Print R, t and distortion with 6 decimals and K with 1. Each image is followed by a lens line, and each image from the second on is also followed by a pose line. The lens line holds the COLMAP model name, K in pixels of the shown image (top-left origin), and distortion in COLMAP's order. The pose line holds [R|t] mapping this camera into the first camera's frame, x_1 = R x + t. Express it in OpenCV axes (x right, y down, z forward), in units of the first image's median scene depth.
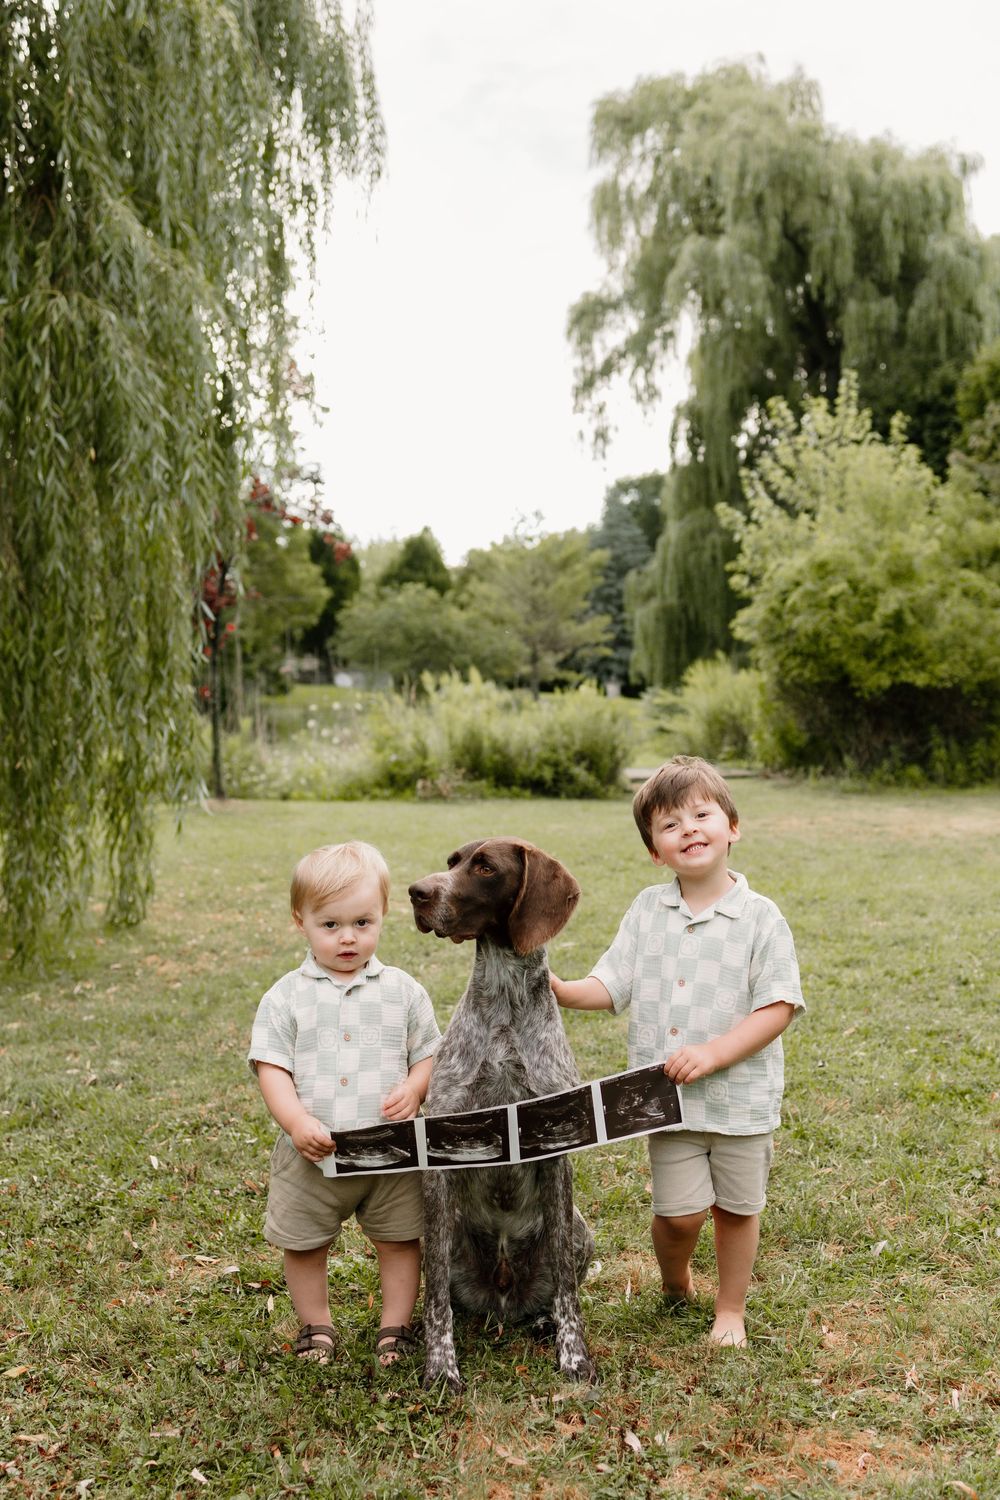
lens RADIAL K [[1829.4, 0, 498.9], [0, 1829.4, 670.8], [0, 0, 1]] dist [0.075951, -0.304464]
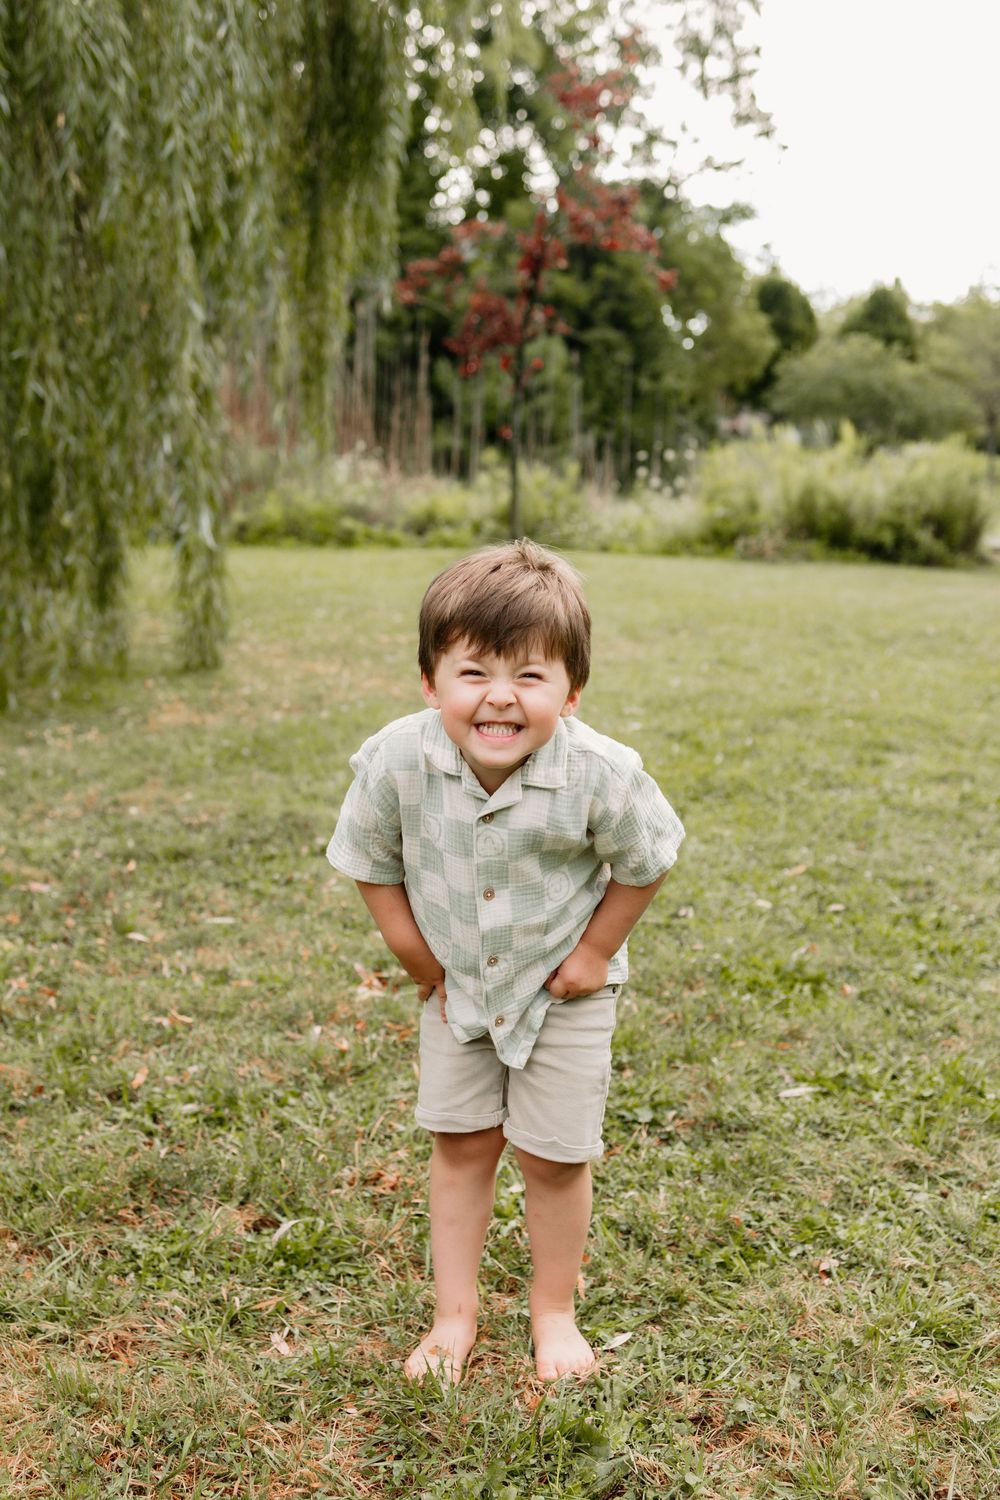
lens RADIAL K [[1759.0, 0, 416.0], [0, 1759.0, 747.5], [0, 0, 1]] dist [-0.008911, -0.004569]
pose [[0.948867, 0.083624, -0.304398, 0.071737], [-0.027678, 0.982600, 0.183662, 0.004089], [0.314460, -0.165846, 0.934671, 0.075131]]
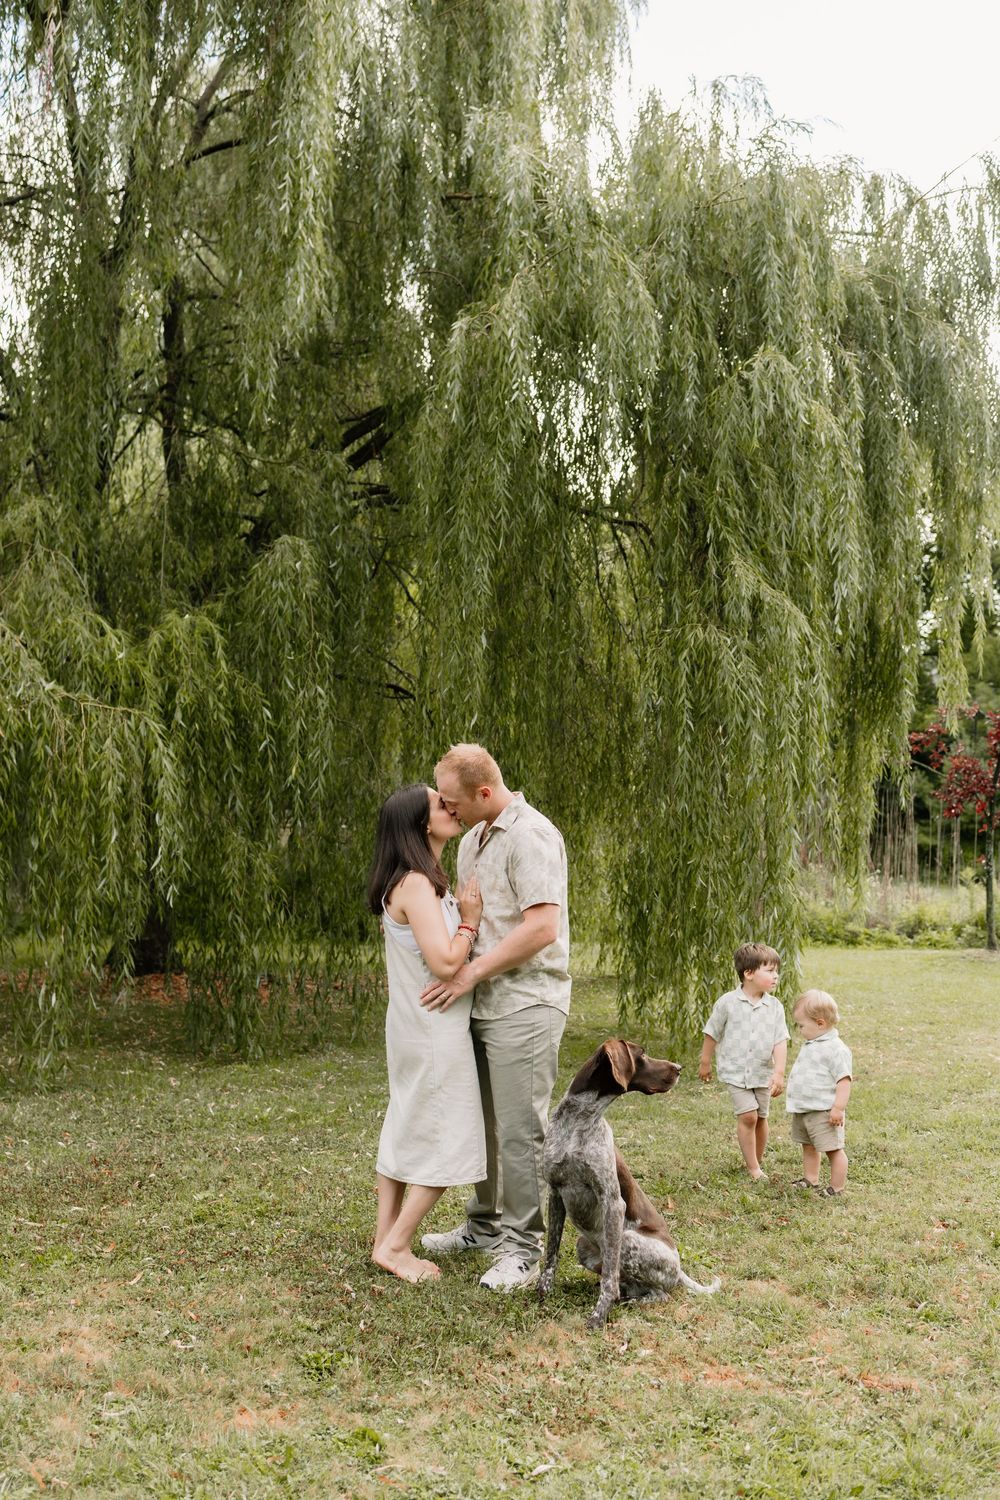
lens RADIAL K [[1591.6, 0, 500.0], [0, 1591.6, 750.0], [0, 0, 1]] dist [-0.008071, -0.122058]
pose [[0.847301, 0.008951, -0.531038, 0.105237], [-0.027153, 0.999280, -0.026481, -0.021060], [0.530419, 0.036857, 0.846934, -0.063633]]
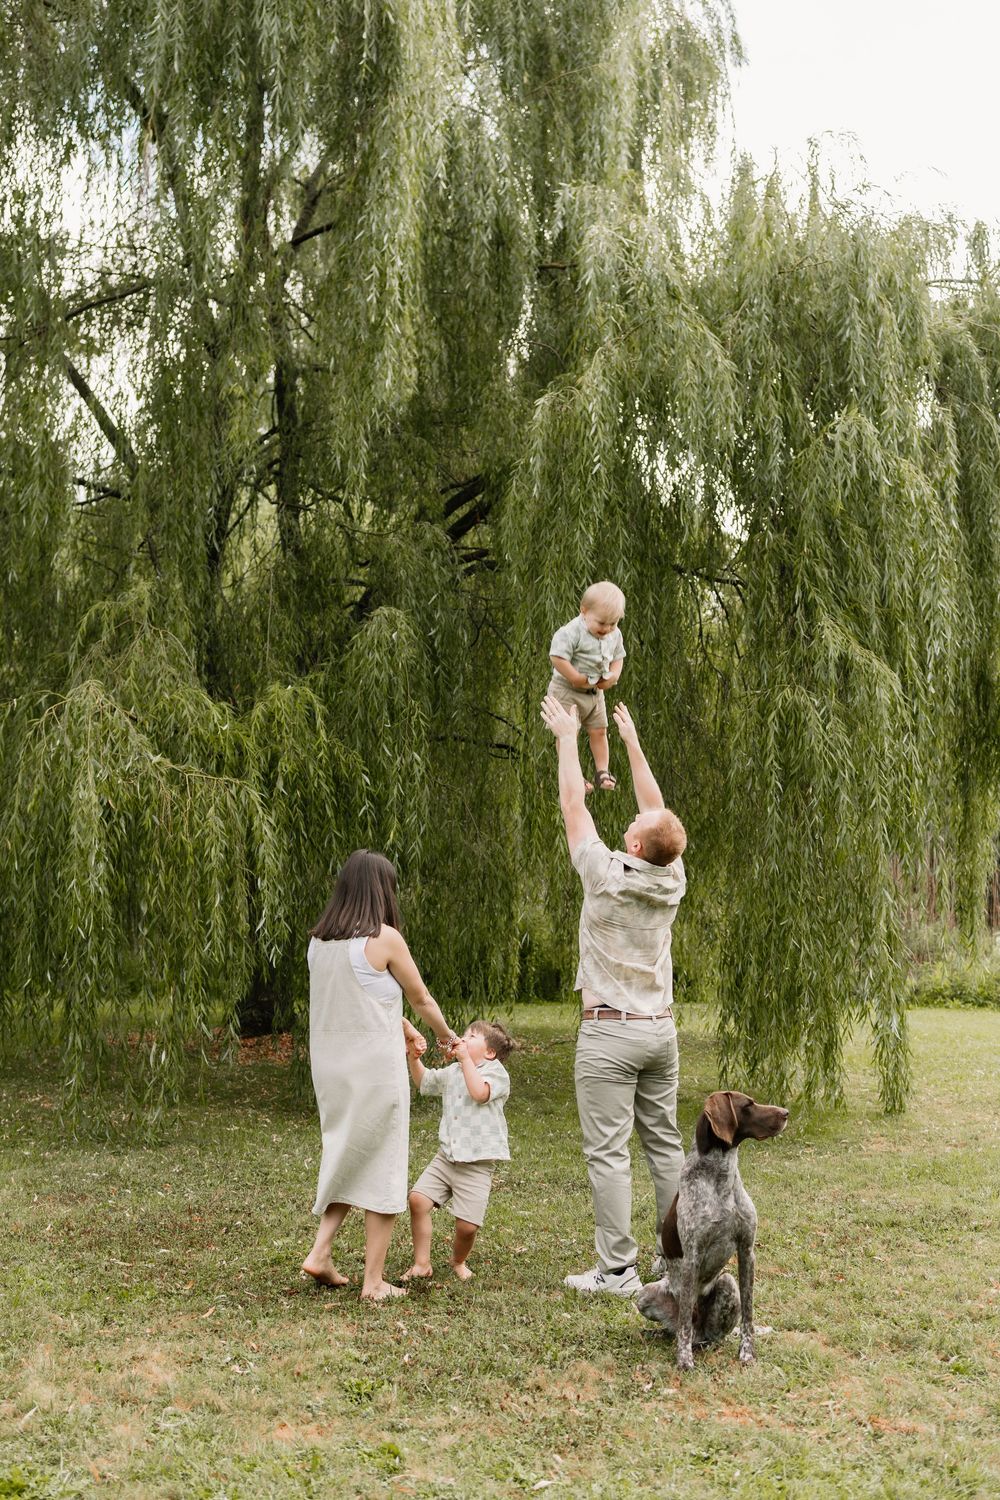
lens RADIAL K [[1662.7, 0, 443.7], [0, 1662.7, 719.0], [0, 0, 1]] dist [-0.020069, -0.057275]
pose [[0.771972, -0.032683, -0.634815, 0.134931], [-0.017811, 0.997173, -0.072998, -0.024022], [0.635406, 0.067659, 0.769208, -0.077241]]
